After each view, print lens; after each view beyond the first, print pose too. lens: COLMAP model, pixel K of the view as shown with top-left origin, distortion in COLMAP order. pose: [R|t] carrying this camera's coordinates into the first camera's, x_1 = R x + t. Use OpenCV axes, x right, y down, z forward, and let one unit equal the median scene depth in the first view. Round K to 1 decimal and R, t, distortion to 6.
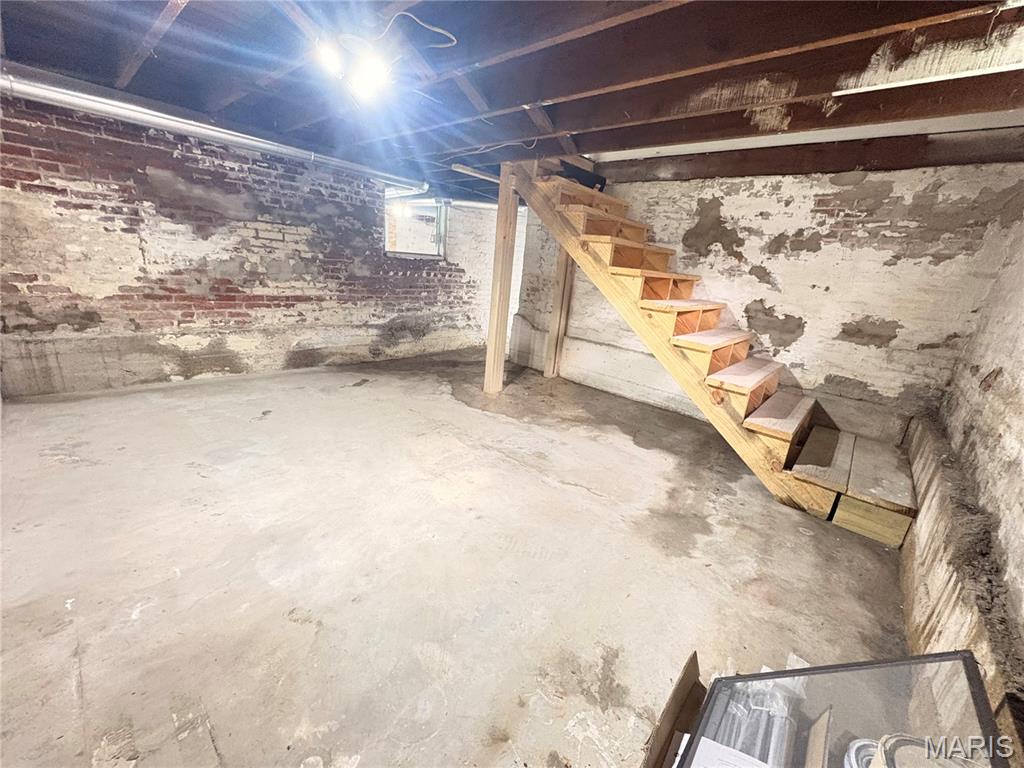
lens RADIAL K [[406.4, 0, 510.9], [0, 406.4, 383.0], [0, 0, 1]] dist [0.001233, -0.000025]
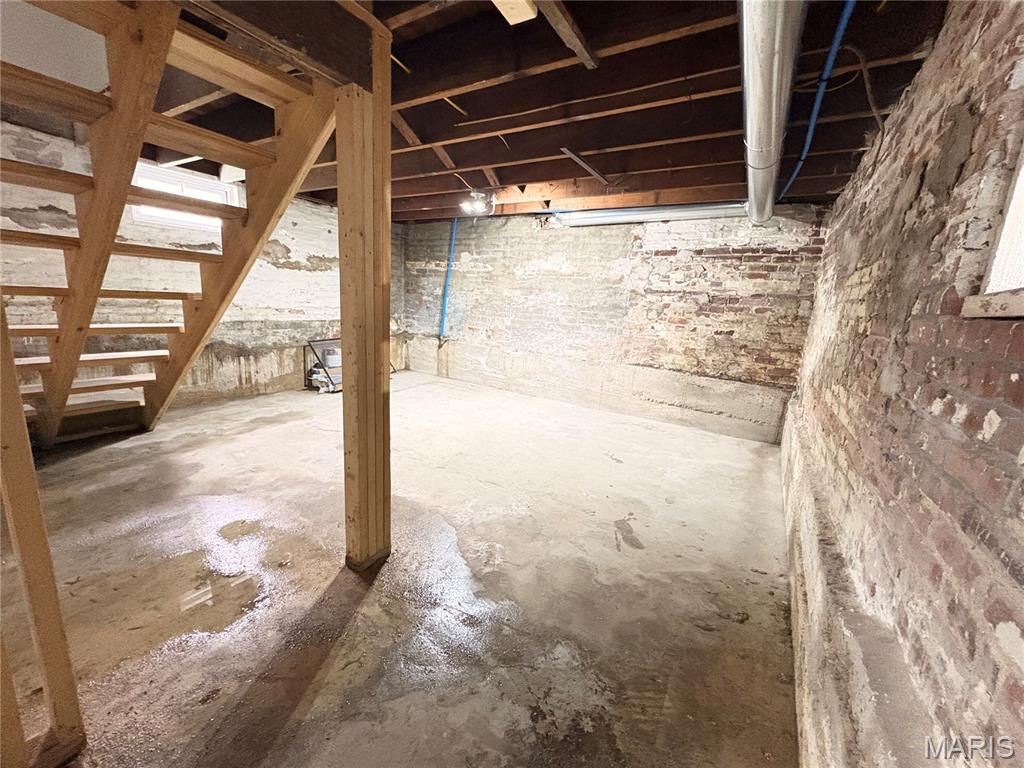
lens RADIAL K [[406.4, 0, 510.6], [0, 406.4, 384.3], [0, 0, 1]] dist [0.001233, -0.000025]
pose [[-0.971453, -0.113036, -0.208572, -0.128316], [-0.198474, 0.868855, 0.453540, -0.593632], [0.129953, 0.481989, -0.866486, 2.080021]]
